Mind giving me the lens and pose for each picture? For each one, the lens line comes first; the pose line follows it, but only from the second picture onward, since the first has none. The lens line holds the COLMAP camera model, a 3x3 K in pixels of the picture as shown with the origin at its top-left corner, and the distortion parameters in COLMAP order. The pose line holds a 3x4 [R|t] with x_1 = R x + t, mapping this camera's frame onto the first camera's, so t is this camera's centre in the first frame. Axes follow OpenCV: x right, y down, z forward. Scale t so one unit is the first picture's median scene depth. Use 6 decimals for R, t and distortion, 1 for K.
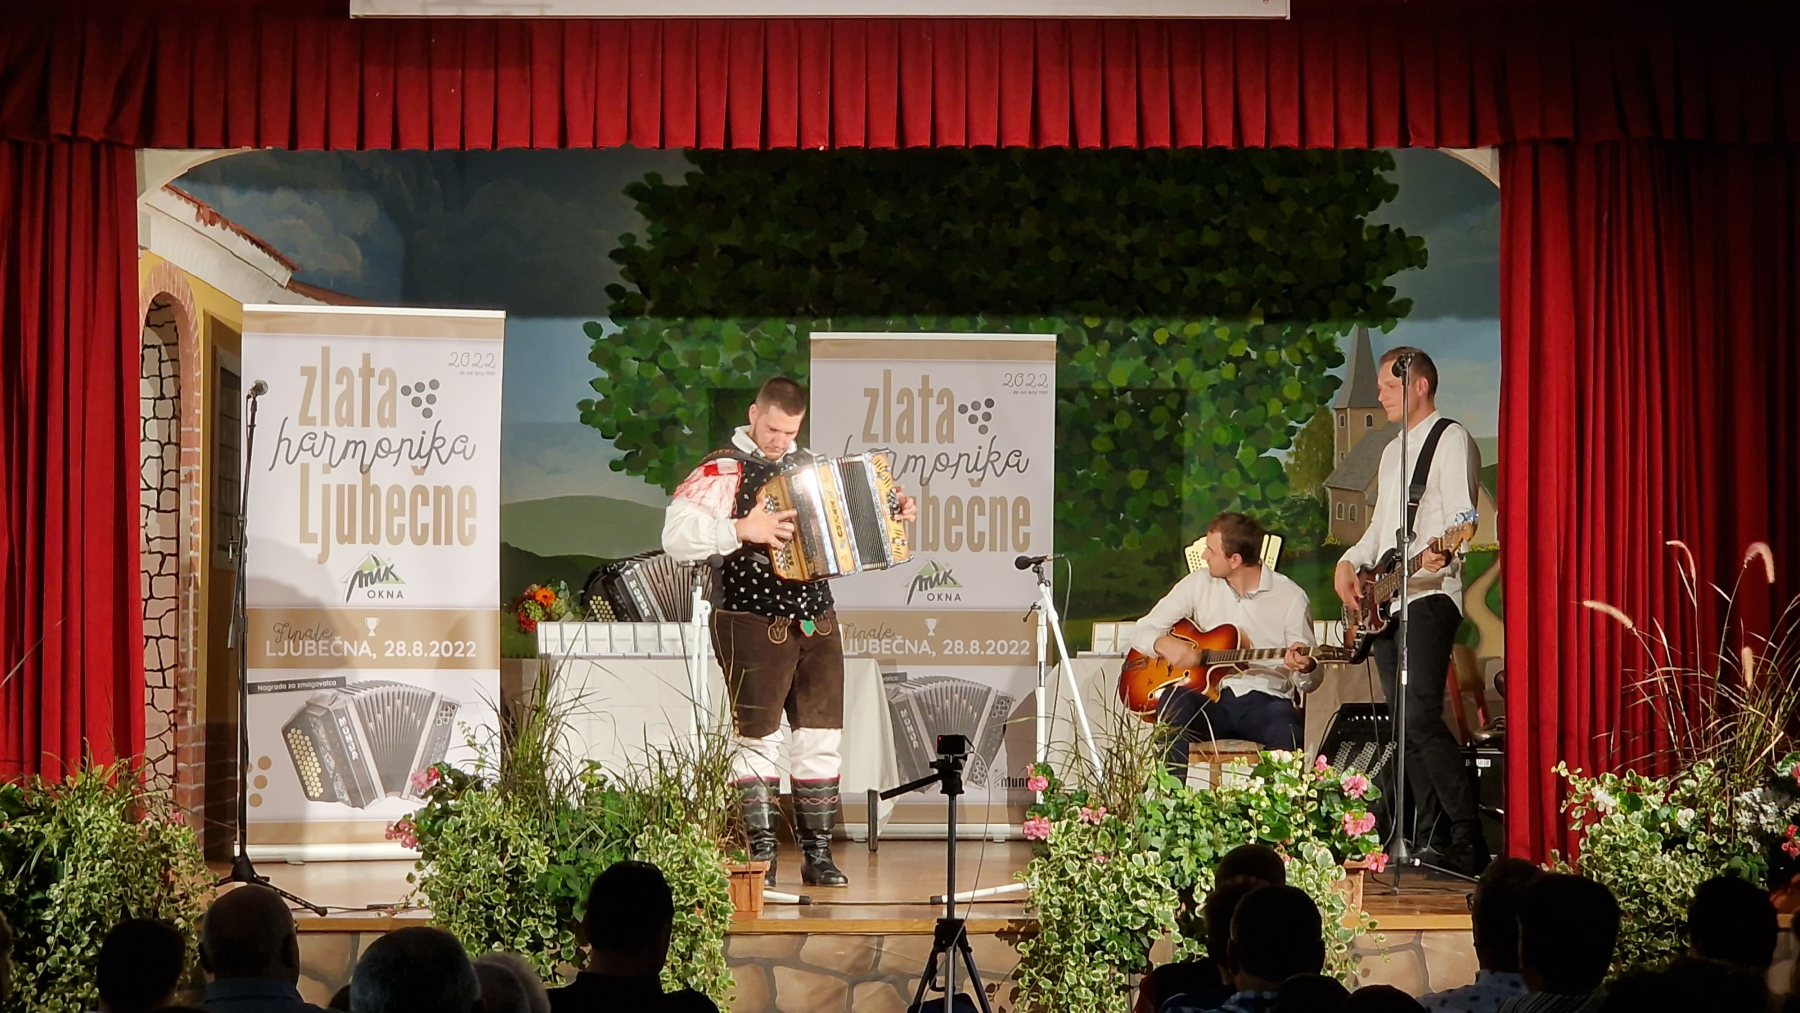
lens RADIAL K [[4371.3, 0, 900.0], [0, 4371.3, 506.5], [0, 0, 1]] dist [-1.415277, 32.469469]
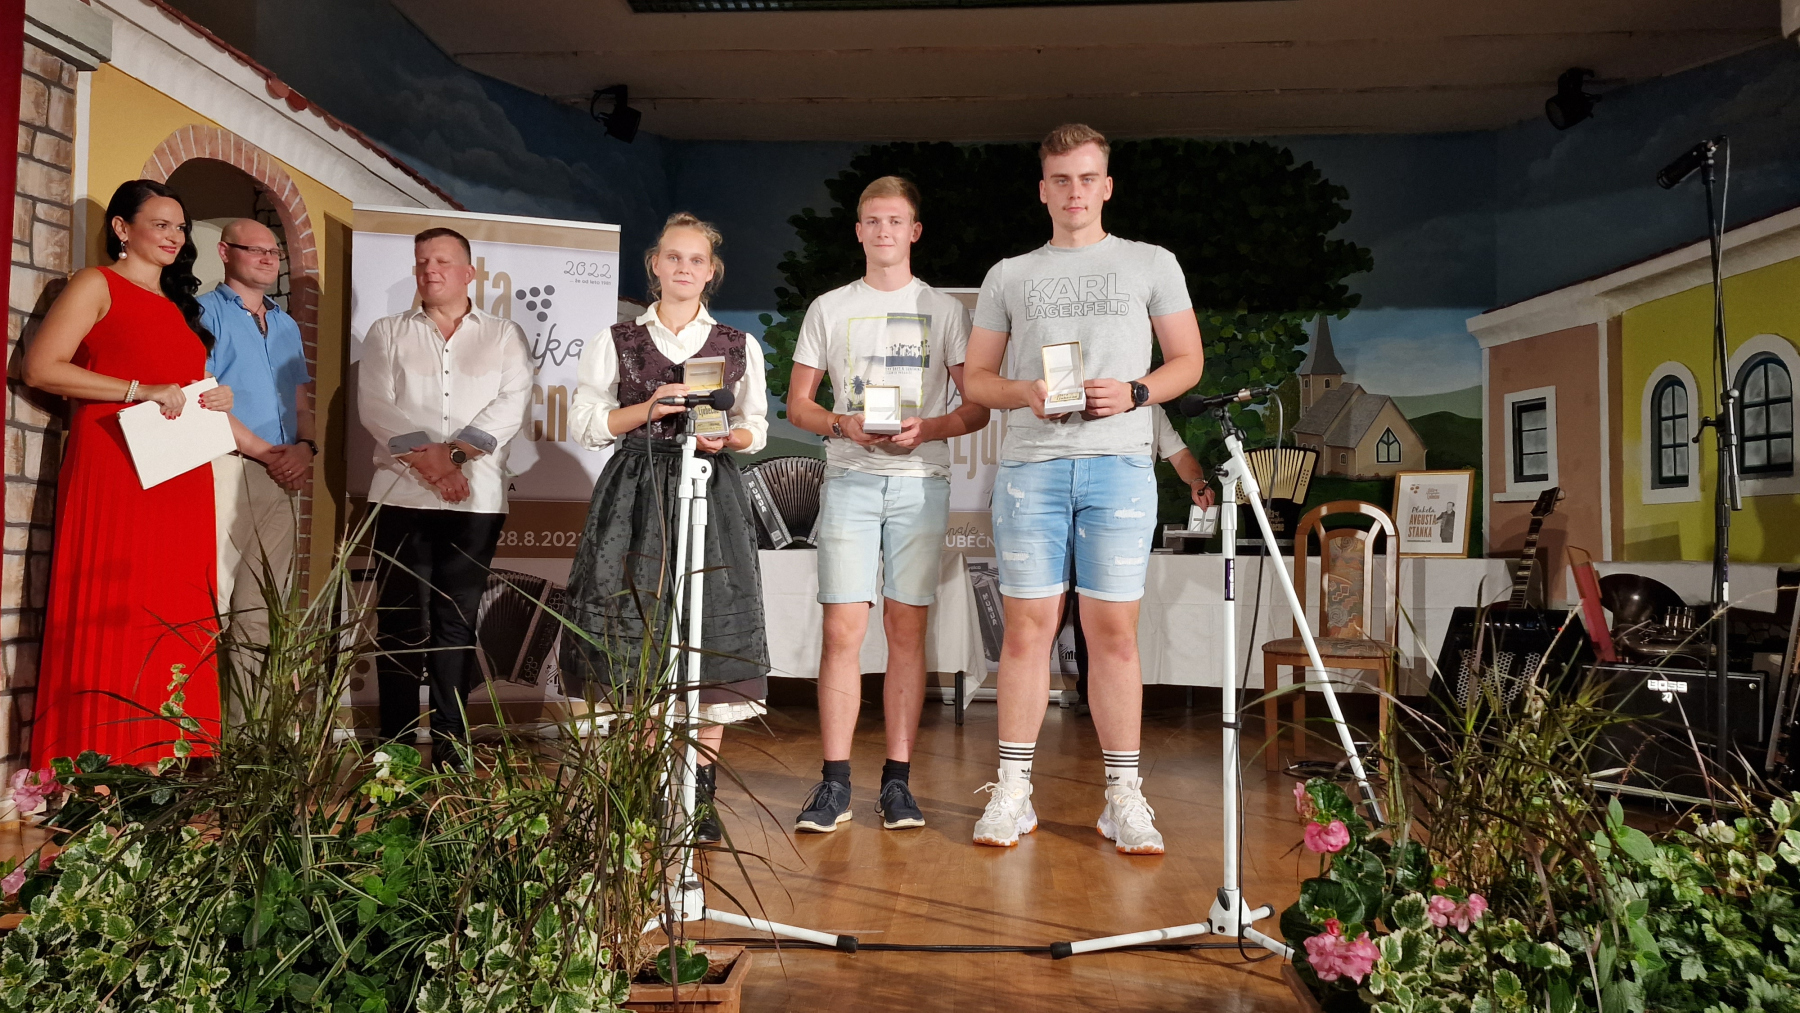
lens RADIAL K [[1395.6, 0, 888.5], [0, 1395.6, 490.4], [0, 0, 1]] dist [0.083545, -0.091446]
pose [[0.998242, 0.009862, -0.058441, -0.003594], [-0.010415, 0.999904, -0.009167, 0.021244], [0.058345, 0.009760, 0.998249, 0.602010]]
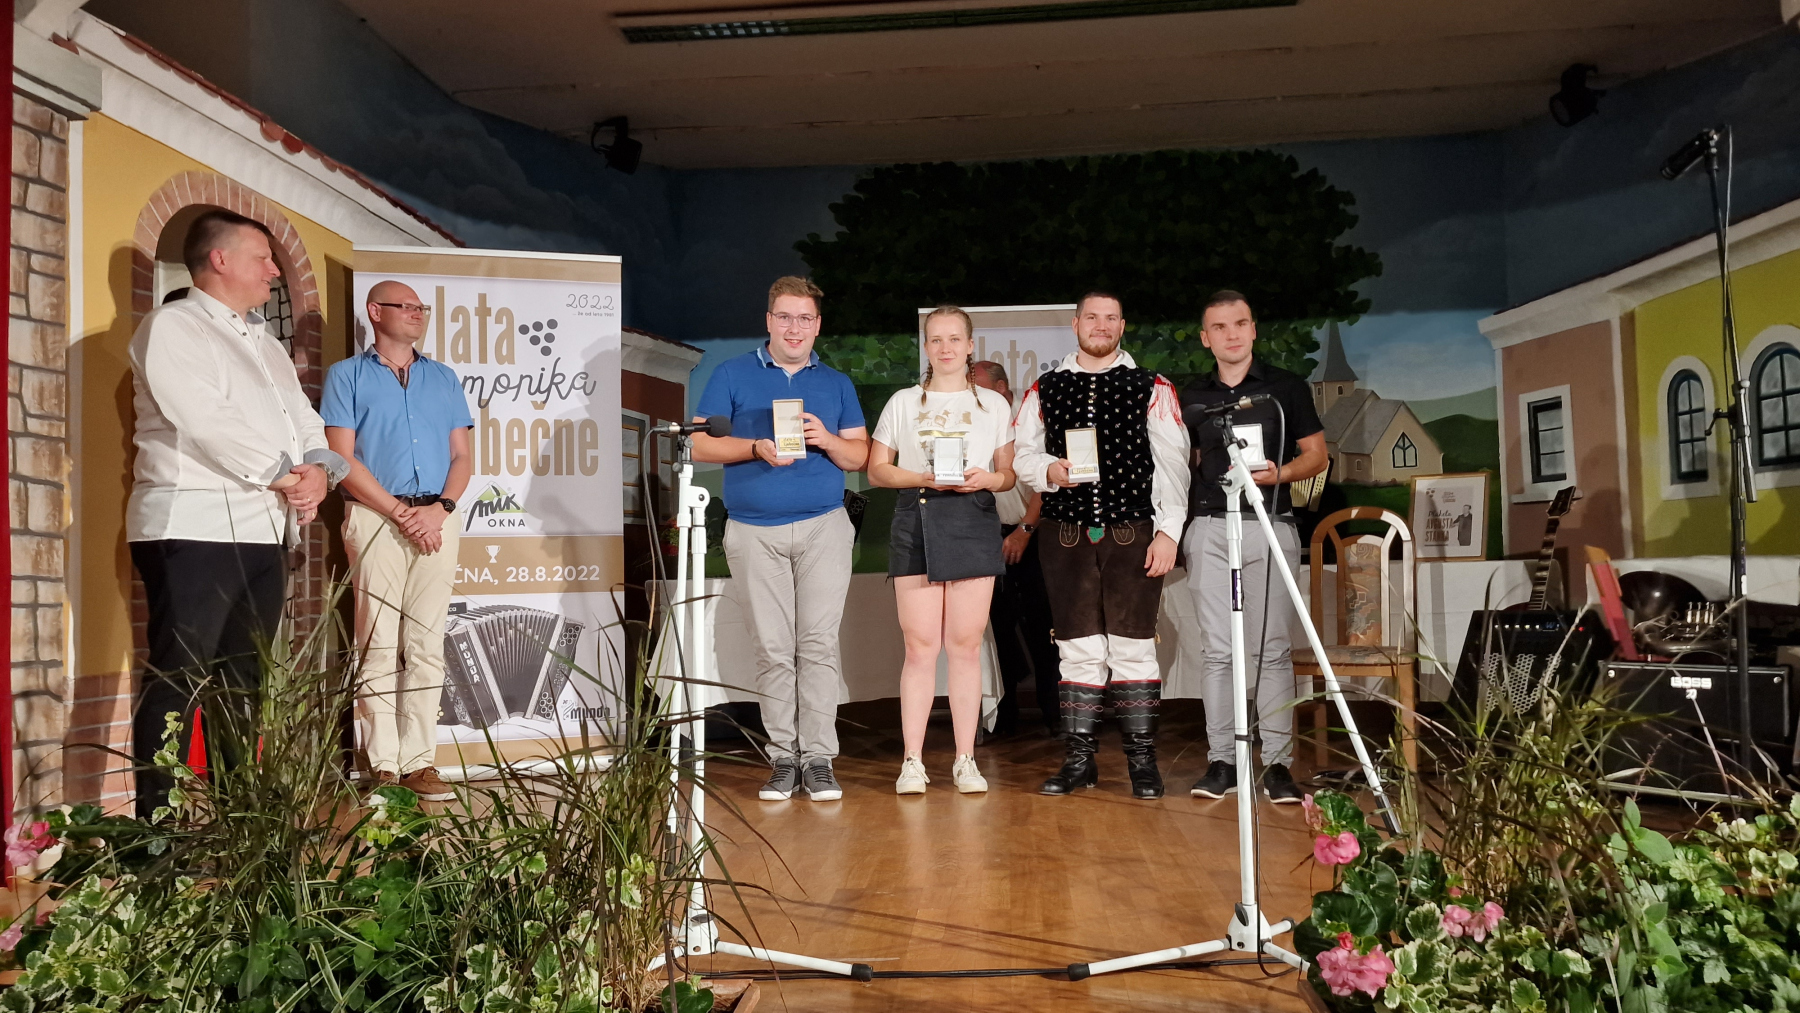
lens RADIAL K [[1394.6, 0, 898.4], [0, 1394.6, 511.2], [0, 0, 1]] dist [0.082919, -0.091393]
pose [[0.997476, -0.025177, -0.066387, -0.001403], [0.024495, 0.999639, -0.011068, 0.021463], [0.066642, 0.009414, 0.997733, 0.604039]]
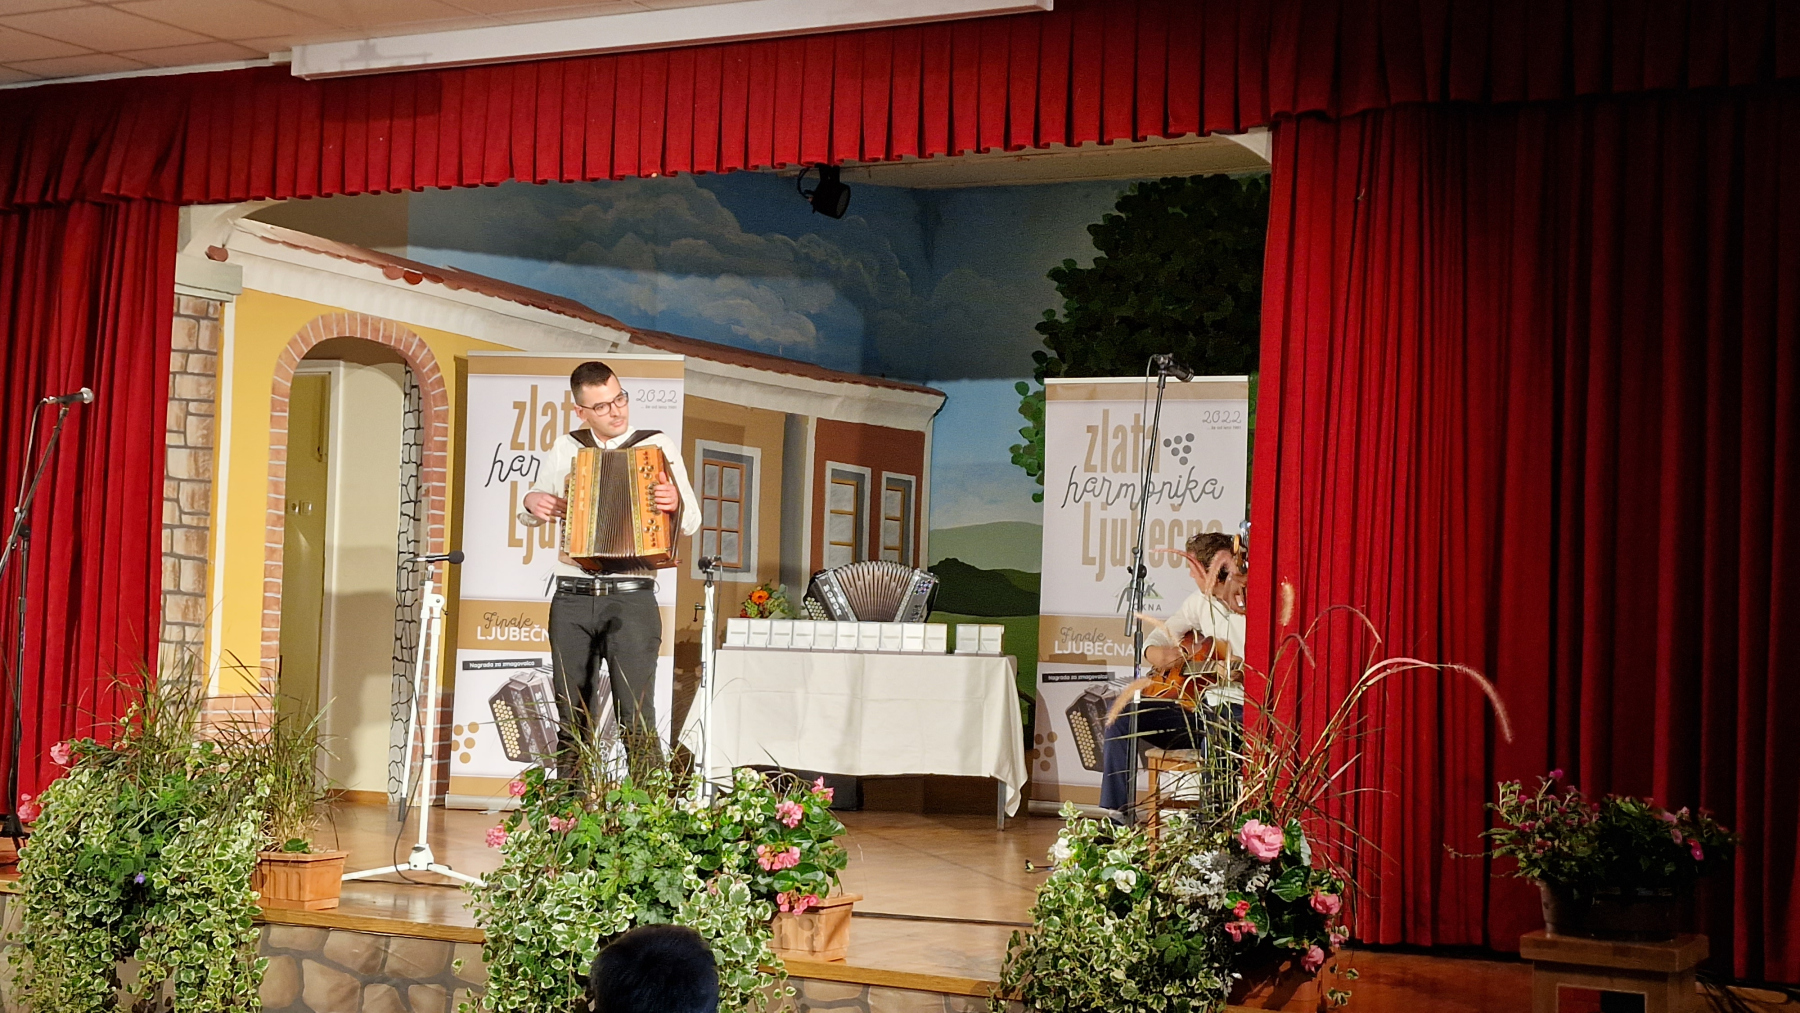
lens RADIAL K [[2494.8, 0, 858.4], [0, 2494.8, 515.5], [0, 0, 1]] dist [0.224595, -0.589679]
pose [[0.873689, 0.007901, -0.486422, 0.260764], [-0.016689, 0.999766, -0.013738, 0.006918], [0.486199, 0.020121, 0.873616, 0.389368]]
